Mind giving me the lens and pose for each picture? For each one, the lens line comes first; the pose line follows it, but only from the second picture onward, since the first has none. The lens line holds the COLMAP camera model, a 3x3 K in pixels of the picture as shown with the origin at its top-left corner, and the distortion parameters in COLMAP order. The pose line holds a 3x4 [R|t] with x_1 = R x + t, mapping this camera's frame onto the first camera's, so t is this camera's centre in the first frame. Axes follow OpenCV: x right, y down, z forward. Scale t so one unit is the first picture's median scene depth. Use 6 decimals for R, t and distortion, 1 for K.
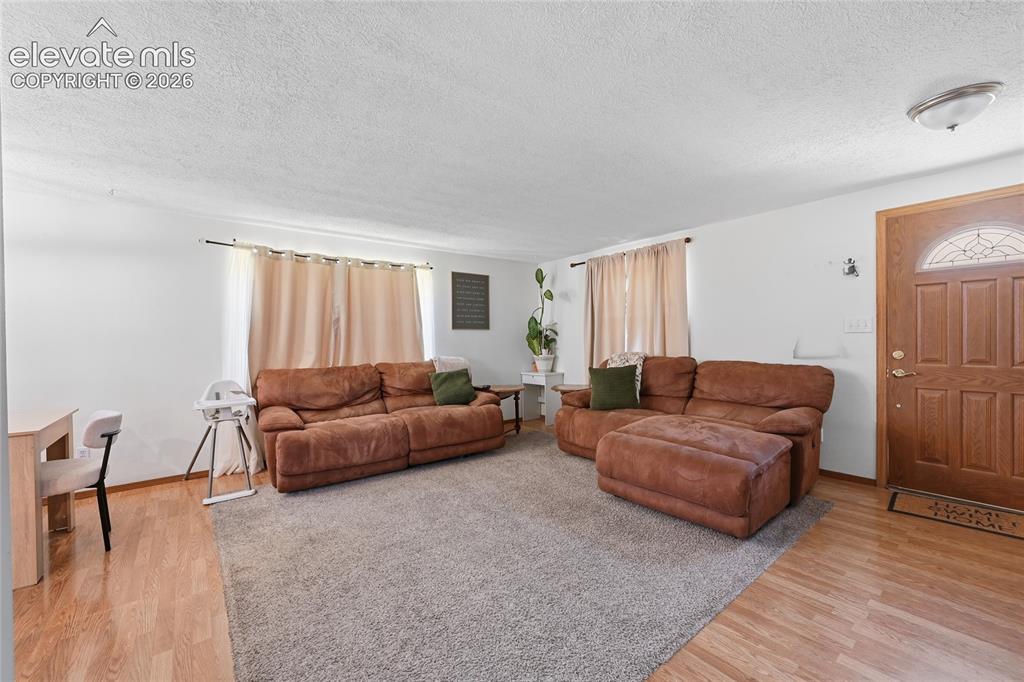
lens RADIAL K [[407.9, 0, 509.3], [0, 407.9, 343.4], [0, 0, 1]] dist [-0.001207, -0.000614]
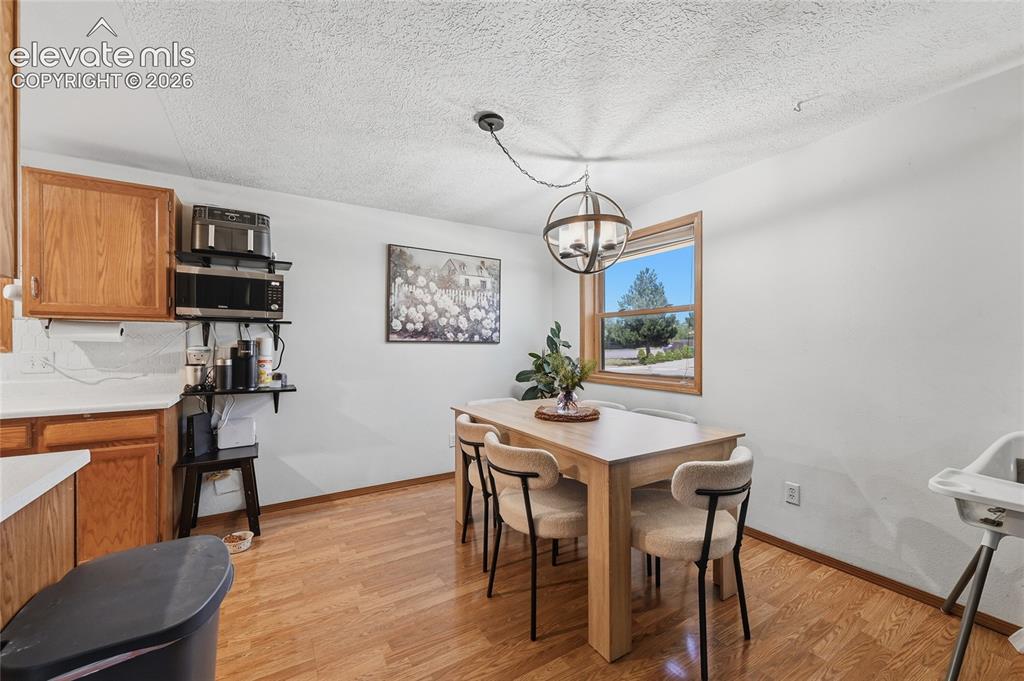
lens RADIAL K [[407.9, 0, 509.8], [0, 407.9, 347.7], [0, 0, 1]] dist [-0.001207, -0.000614]
pose [[-0.121705, 0.020698, -0.992351, -0.217405], [-0.006554, 0.999744, 0.021656, -0.003062], [0.992545, 0.009140, -0.121538, 0.486211]]
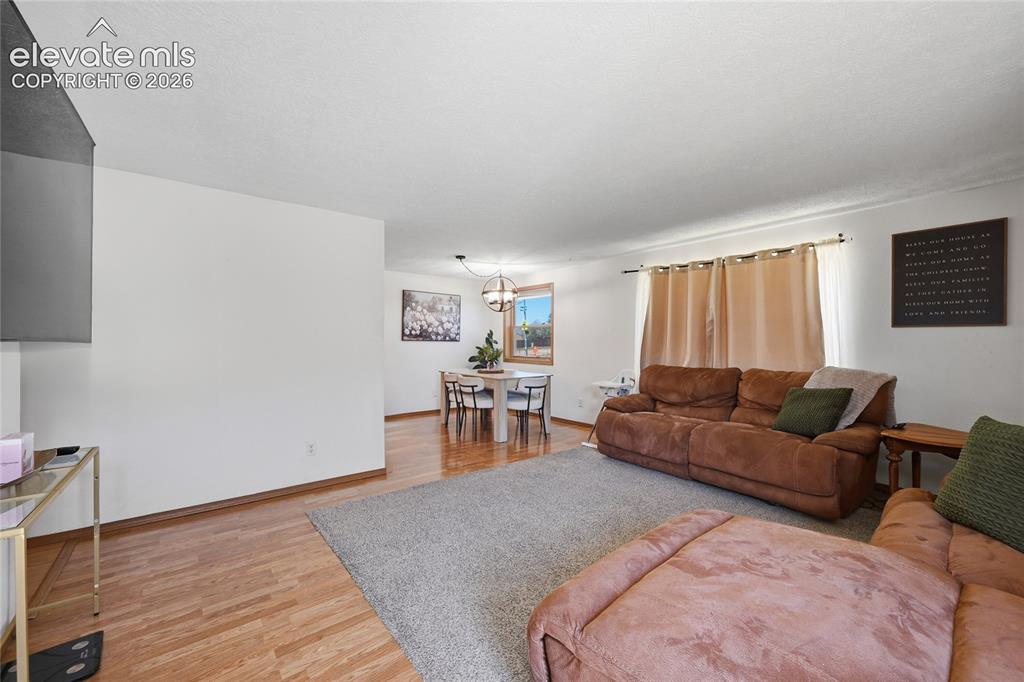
lens RADIAL K [[407.9, 0, 516.6], [0, 407.9, 341.3], [0, 0, 1]] dist [-0.001207, -0.000614]
pose [[0.017447, 0.012243, -0.999773, 0.650453], [-0.012299, 0.999852, 0.012030, -0.017272], [0.999772, 0.012086, 0.017595, 0.564665]]
